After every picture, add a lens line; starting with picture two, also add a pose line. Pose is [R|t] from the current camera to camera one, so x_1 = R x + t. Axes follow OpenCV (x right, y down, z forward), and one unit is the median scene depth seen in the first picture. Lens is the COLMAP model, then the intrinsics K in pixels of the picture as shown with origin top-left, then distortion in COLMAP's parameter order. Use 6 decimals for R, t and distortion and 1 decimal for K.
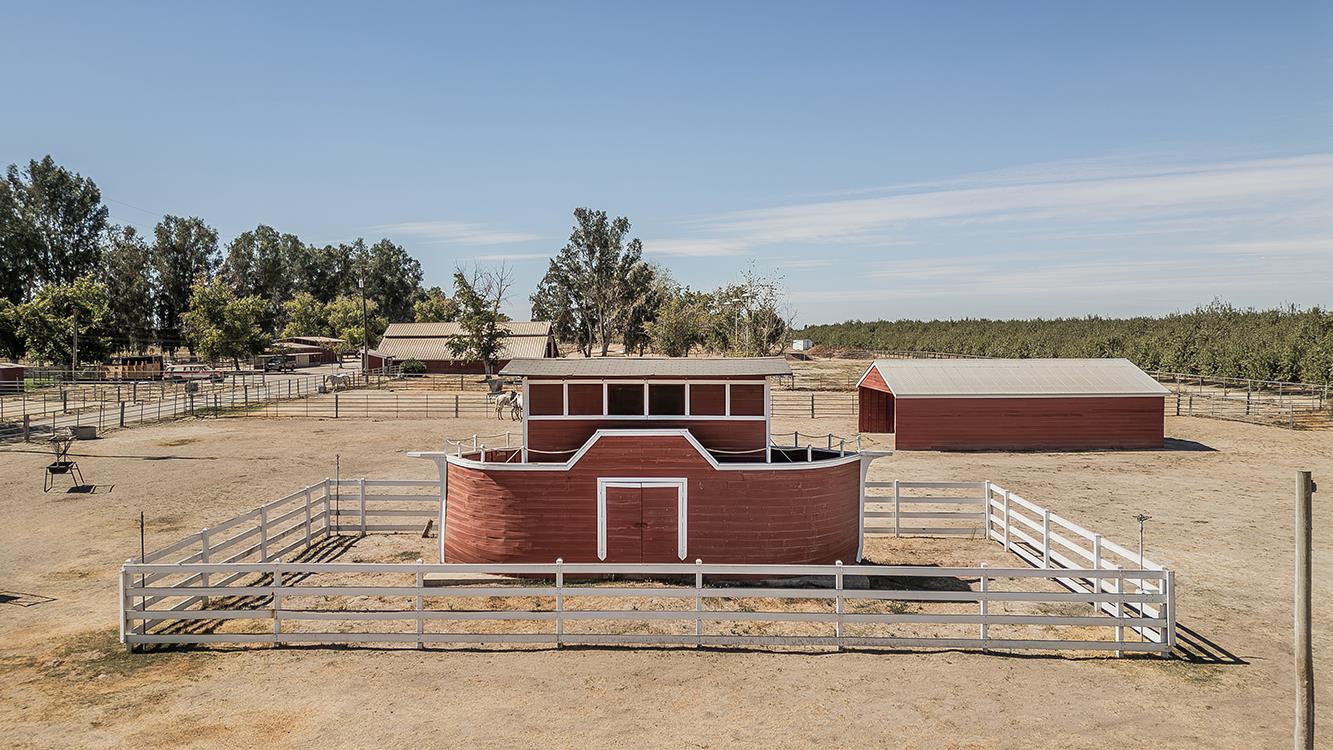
lens RADIAL K [[923.5, 0, 661.8], [0, 923.5, 349.1], [0, 0, 1]] dist [0.080722, -0.055031]
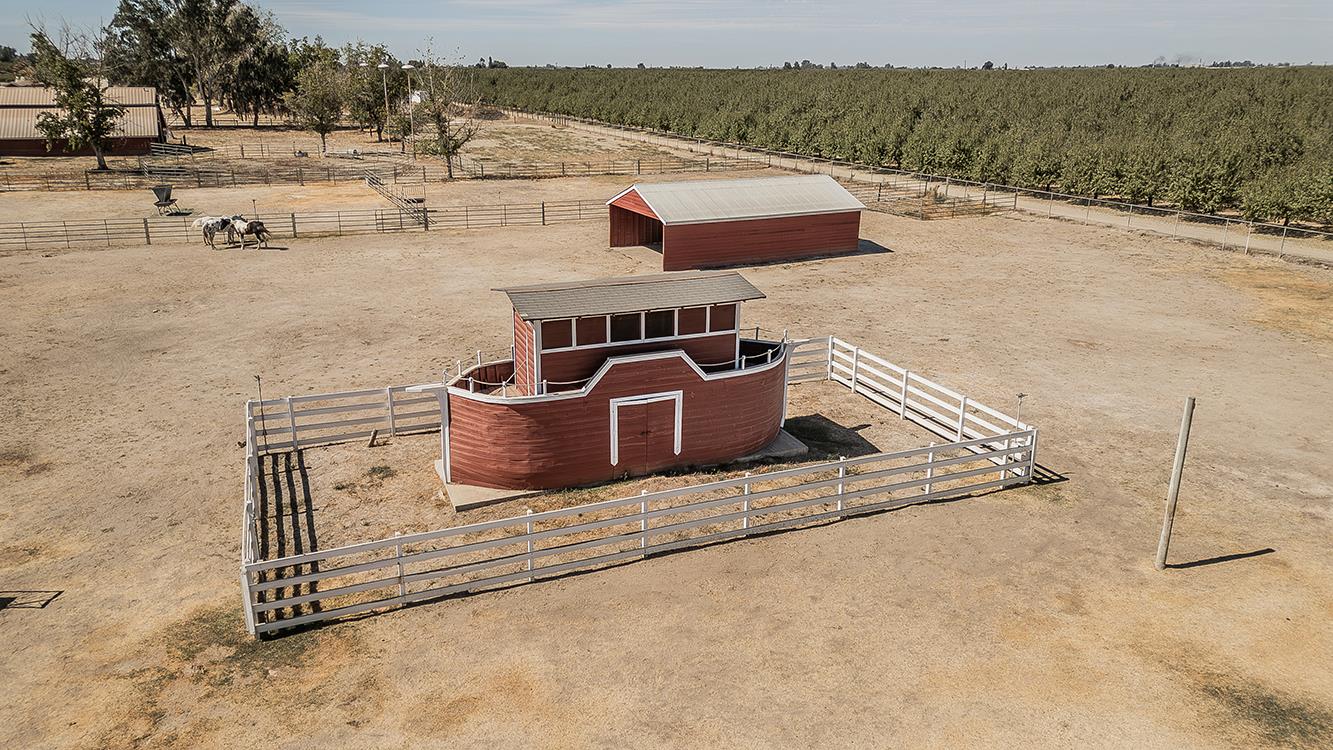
lens RADIAL K [[923.5, 0, 661.8], [0, 923.5, 349.1], [0, 0, 1]] dist [0.080722, -0.055031]
pose [[0.911964, -0.108564, 0.395645, -0.444890], [-0.002207, 0.963042, 0.269343, -0.221706], [-0.410263, -0.246505, 0.878020, -0.006839]]
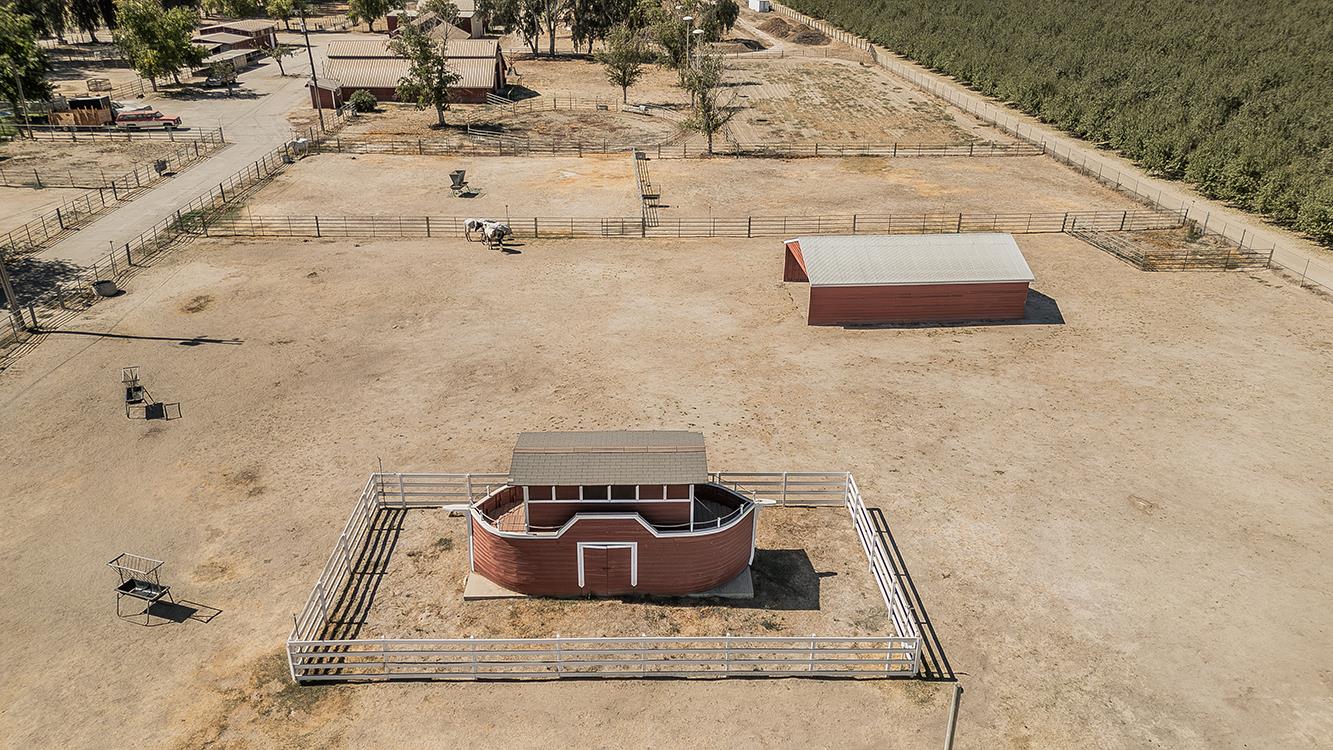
lens RADIAL K [[919.0, 0, 660.6], [0, 919.0, 355.1], [0, 0, 1]] dist [0.072564, -0.051200]
pose [[0.998696, -0.010971, 0.049858, -0.005918], [-0.009233, 0.921715, 0.387759, -0.706380], [-0.050209, -0.387714, 0.920411, -0.258418]]
